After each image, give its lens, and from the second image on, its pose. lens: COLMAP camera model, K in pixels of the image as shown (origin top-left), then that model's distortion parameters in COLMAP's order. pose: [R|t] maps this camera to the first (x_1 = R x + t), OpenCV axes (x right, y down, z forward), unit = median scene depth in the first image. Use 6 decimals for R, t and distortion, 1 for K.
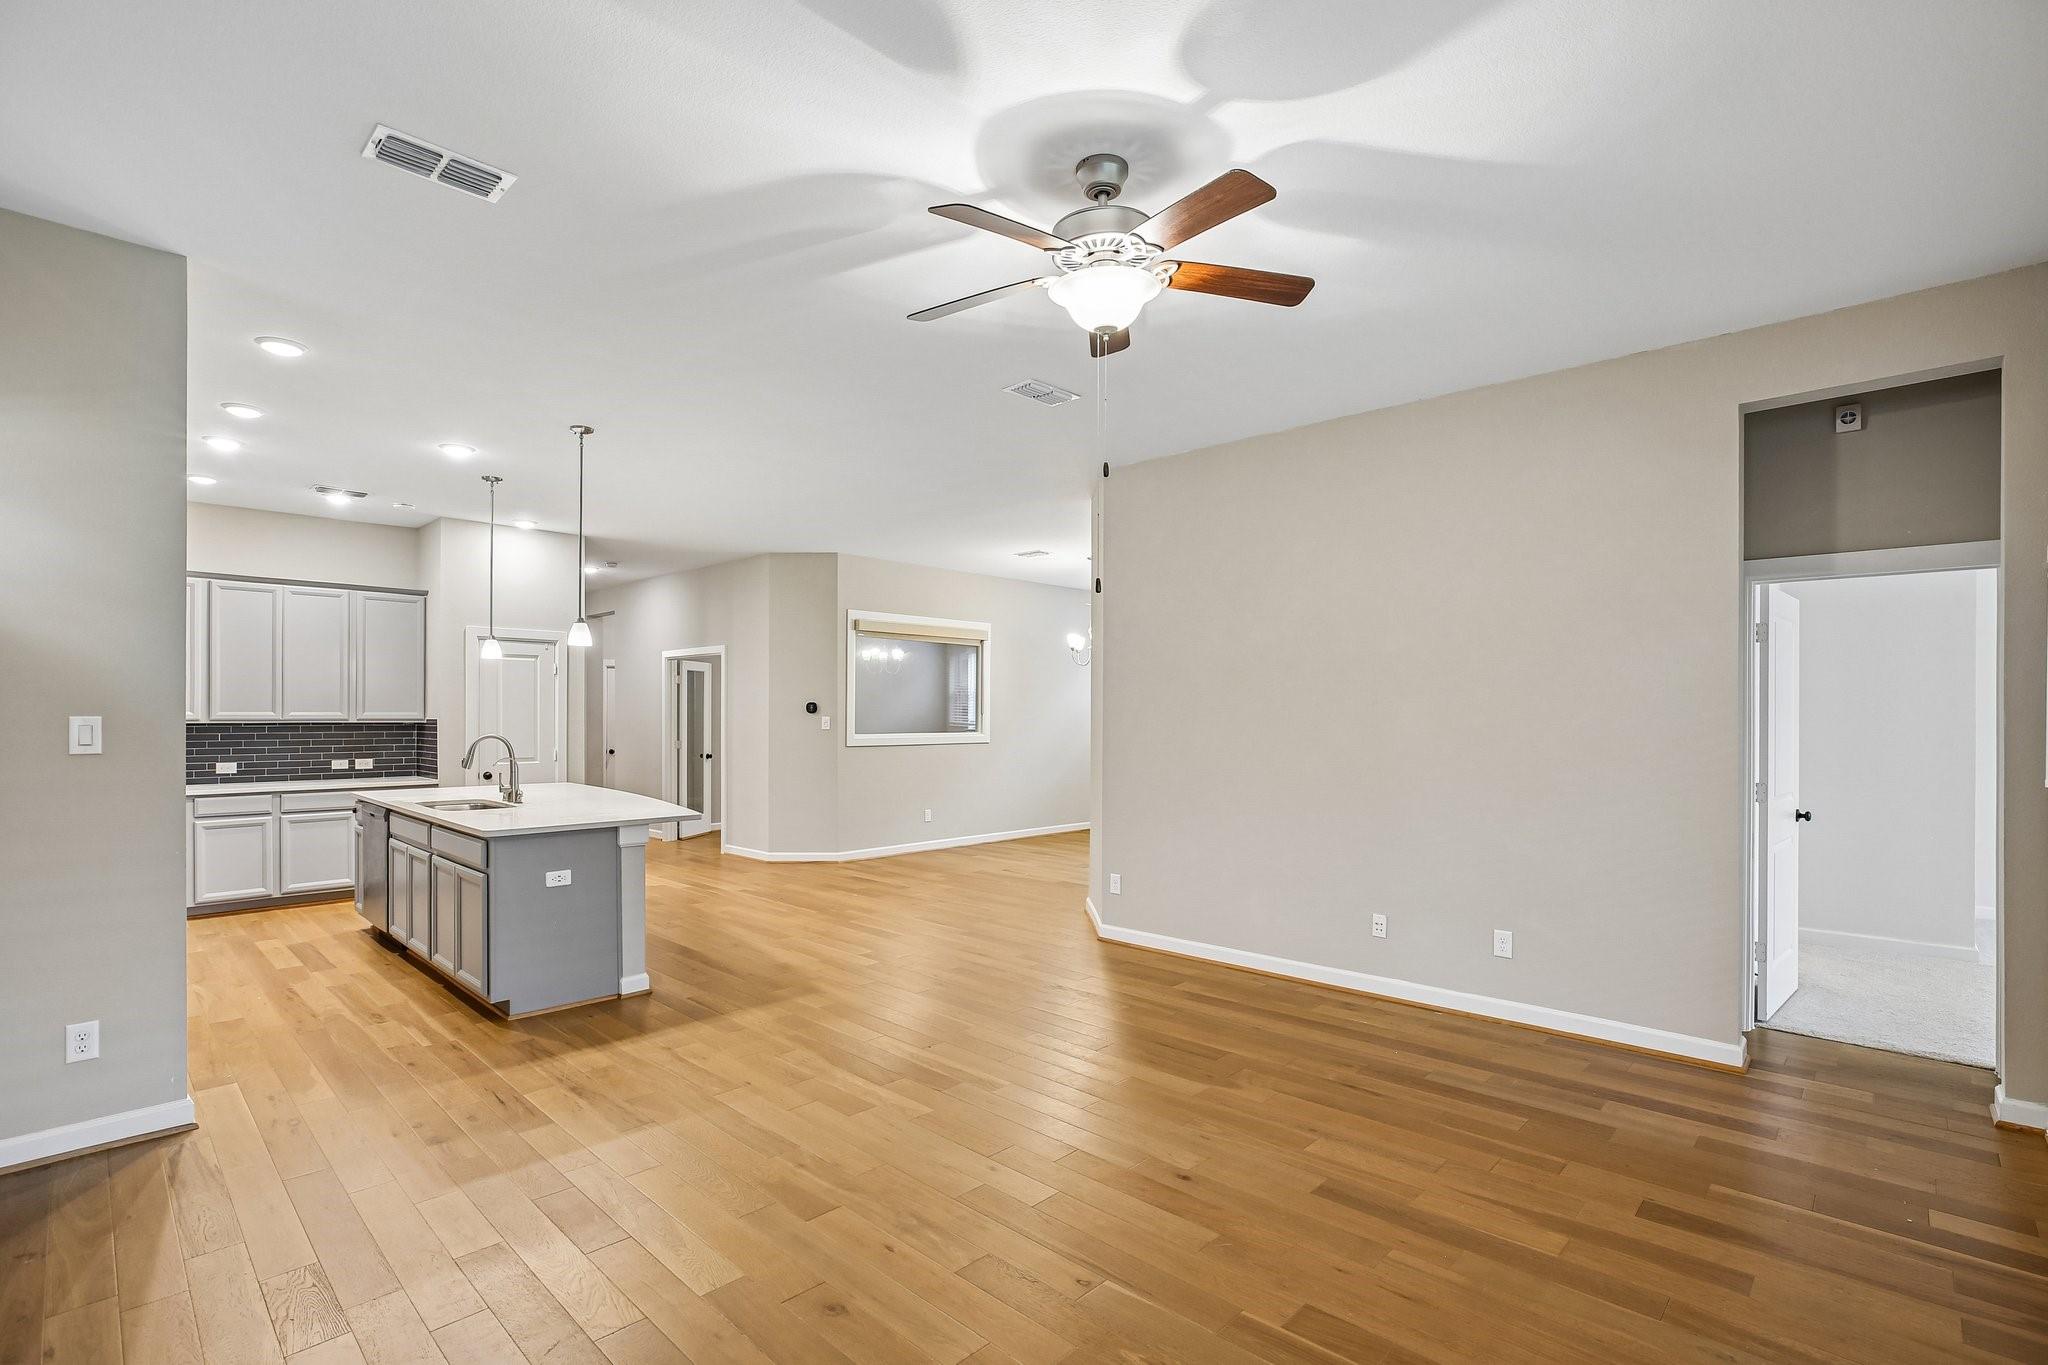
lens RADIAL K [[1006.6, 0, 1017.7], [0, 1006.6, 698.6], [0, 0, 1]] dist [-0.000178, -0.000301]
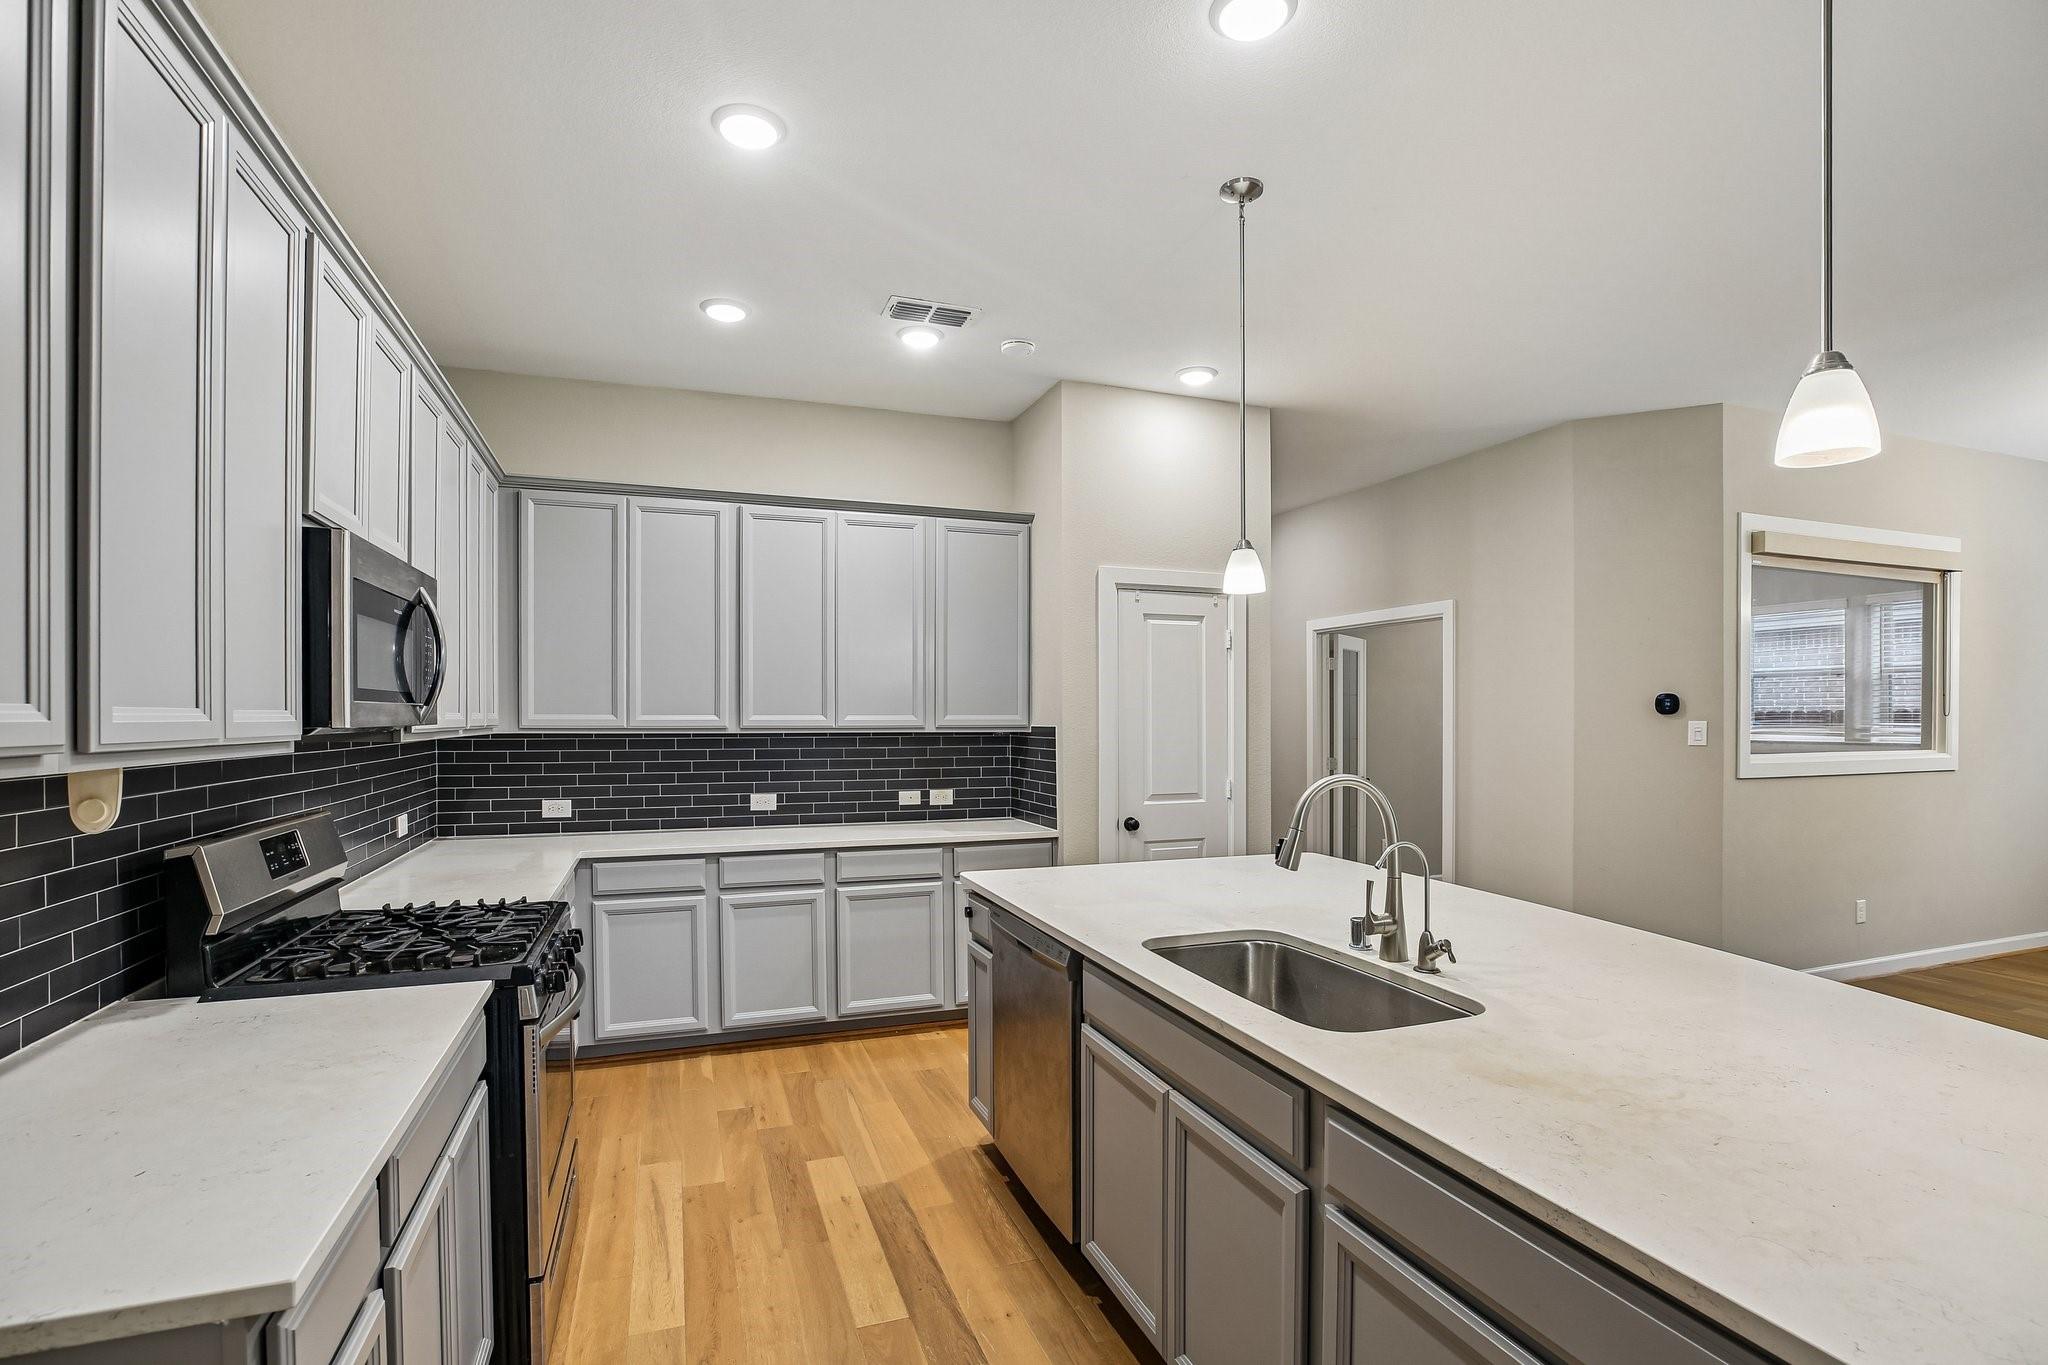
lens RADIAL K [[953.8, 0, 1026.5], [0, 953.8, 691.3], [0, 0, 1]] dist [-0.002105, -0.000134]
pose [[0.918320, -0.013713, -0.395602, -0.373402], [0.009120, 0.999867, -0.013490, 0.007146], [0.395734, 0.008780, 0.918323, 0.484742]]
